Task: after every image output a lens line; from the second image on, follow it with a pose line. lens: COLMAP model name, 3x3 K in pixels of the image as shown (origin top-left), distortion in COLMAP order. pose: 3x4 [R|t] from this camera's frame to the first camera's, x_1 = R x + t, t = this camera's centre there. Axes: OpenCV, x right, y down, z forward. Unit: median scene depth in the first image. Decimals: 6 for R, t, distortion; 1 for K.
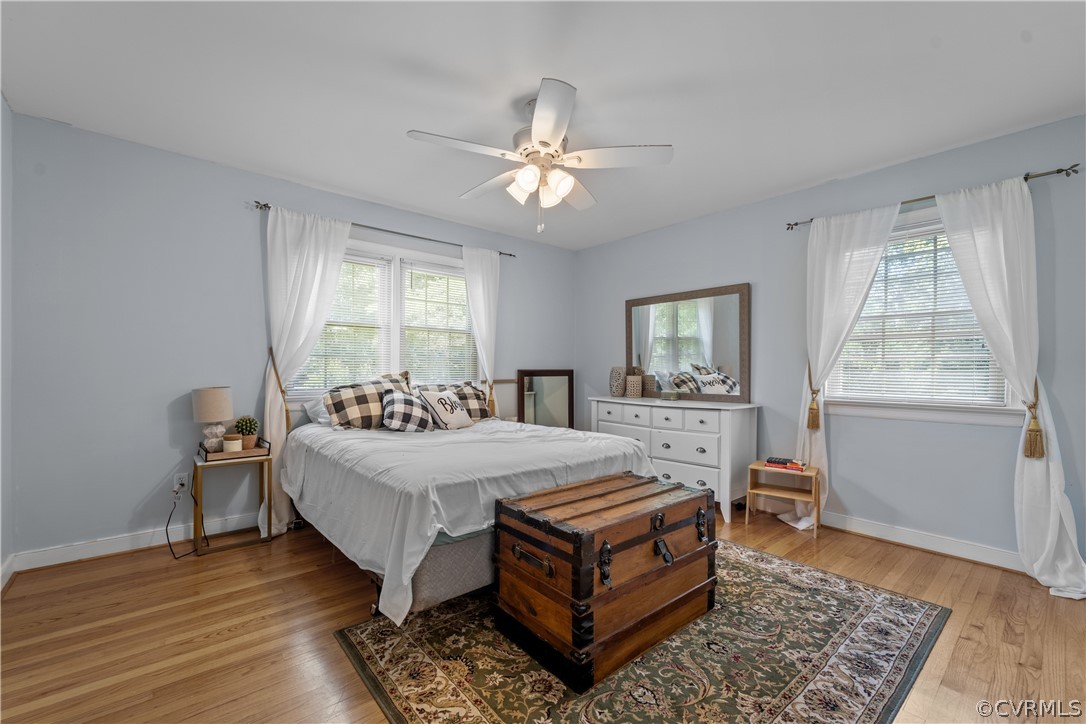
lens RADIAL K [[443.4, 0, 537.2], [0, 443.4, 366.2], [0, 0, 1]] dist [0.006558, -0.002702]
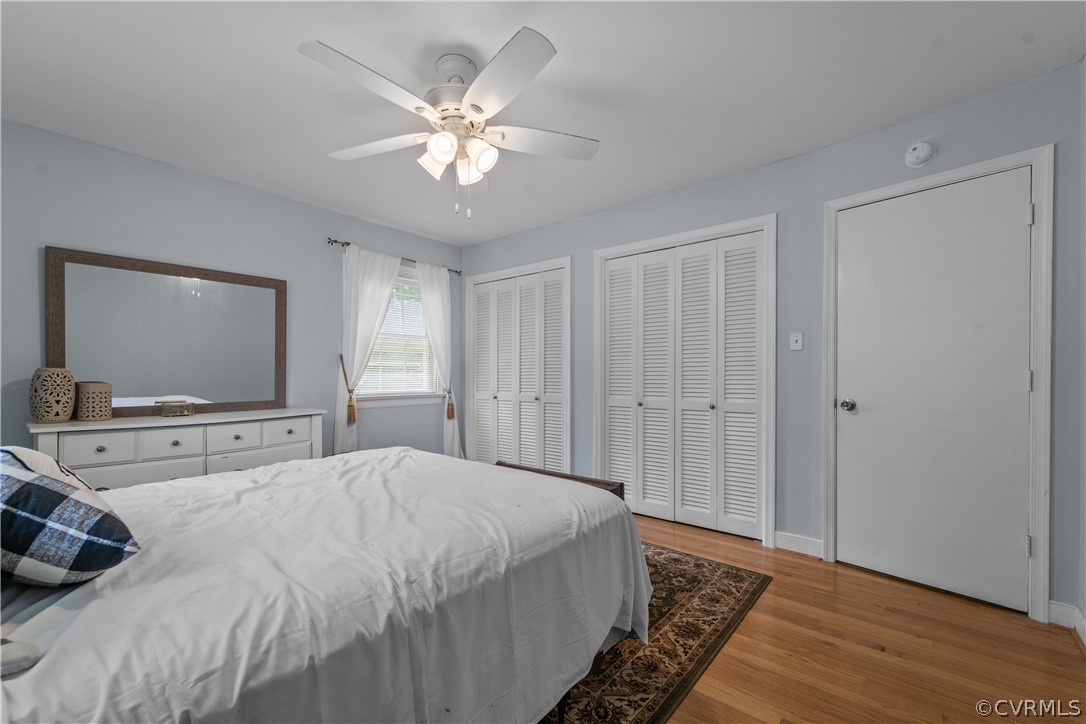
lens RADIAL K [[443.4, 0, 539.0], [0, 443.4, 368.4], [0, 0, 1]] dist [0.006558, -0.002702]
pose [[-0.149378, 0.005150, 0.988767, -0.643430], [-0.009424, 0.999934, -0.006632, 0.000426], [-0.988735, -0.010309, -0.149319, 0.721458]]
